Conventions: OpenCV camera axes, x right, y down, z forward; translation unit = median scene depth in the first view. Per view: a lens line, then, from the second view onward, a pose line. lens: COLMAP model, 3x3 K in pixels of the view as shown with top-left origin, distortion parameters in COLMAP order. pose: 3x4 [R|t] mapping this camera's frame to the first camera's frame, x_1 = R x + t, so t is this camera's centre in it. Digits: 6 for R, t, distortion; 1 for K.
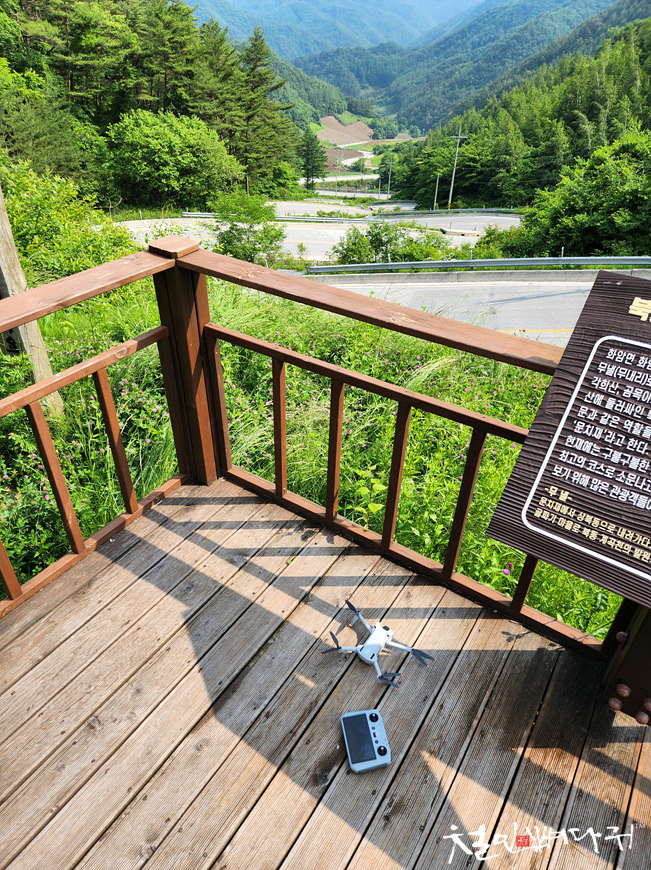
lens RADIAL K [[586.6, 0, 327.4], [0, 586.6, 439.5], [0, 0, 1]] dist [0.024957, -0.008219]
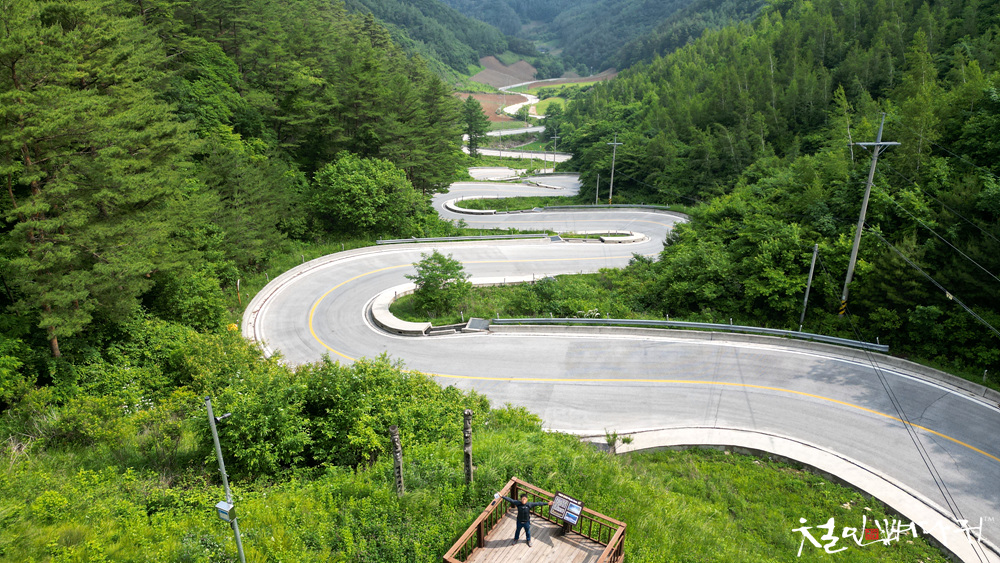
lens RADIAL K [[704.6, 0, 503.0], [0, 704.6, 283.5], [0, 0, 1]] dist [0.046123, -0.013189]
pose [[0.999550, -0.025363, 0.015999, -0.012480], [0.027752, 0.984507, -0.173136, -0.032507], [-0.011360, 0.173502, 0.984768, -0.232104]]
